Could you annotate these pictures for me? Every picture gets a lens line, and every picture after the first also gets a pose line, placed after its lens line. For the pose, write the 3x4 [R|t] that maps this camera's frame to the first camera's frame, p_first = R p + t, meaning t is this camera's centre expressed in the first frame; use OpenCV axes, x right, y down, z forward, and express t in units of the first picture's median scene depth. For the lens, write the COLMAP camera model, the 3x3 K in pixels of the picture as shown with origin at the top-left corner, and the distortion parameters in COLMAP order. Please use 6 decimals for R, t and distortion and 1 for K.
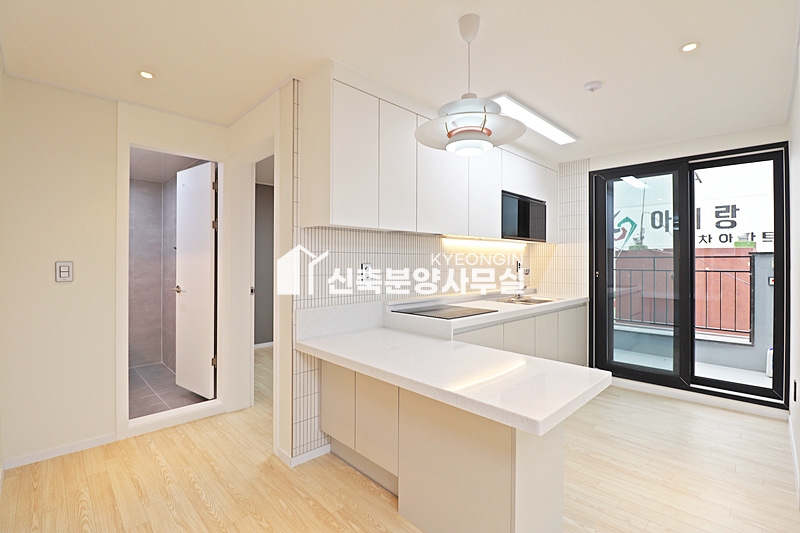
lens RADIAL K [[367.6, 0, 393.8], [0, 367.6, 261.1], [0, 0, 1]] dist [0.001042, -0.016639]
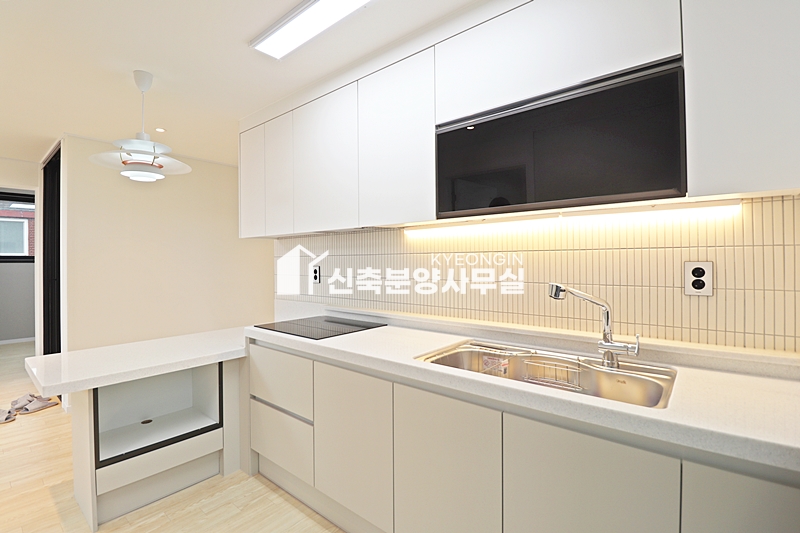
lens RADIAL K [[378.1, 0, 391.9], [0, 378.1, 261.2], [0, 0, 1]] dist [-0.002257, -0.014915]
pose [[0.101430, -0.000314, -0.994843, 0.800792], [0.011541, 0.999933, 0.000862, -0.004615], [0.994776, -0.011569, 0.101427, 0.871438]]
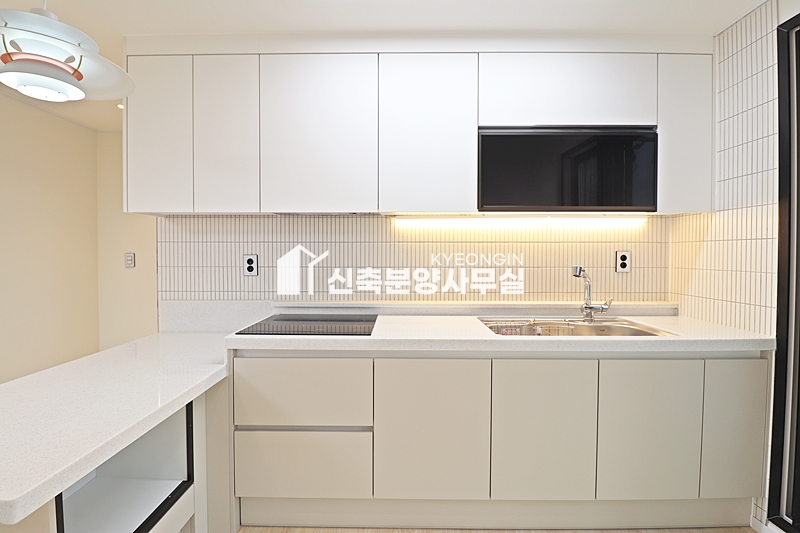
lens RADIAL K [[369.7, 0, 398.0], [0, 369.7, 260.8], [0, 0, 1]] dist [-0.002265, -0.011901]
pose [[0.716469, 0.012430, -0.697508, 0.597592], [0.000720, 0.999828, 0.018557, 0.004518], [0.697618, -0.013798, 0.716337, 0.493941]]
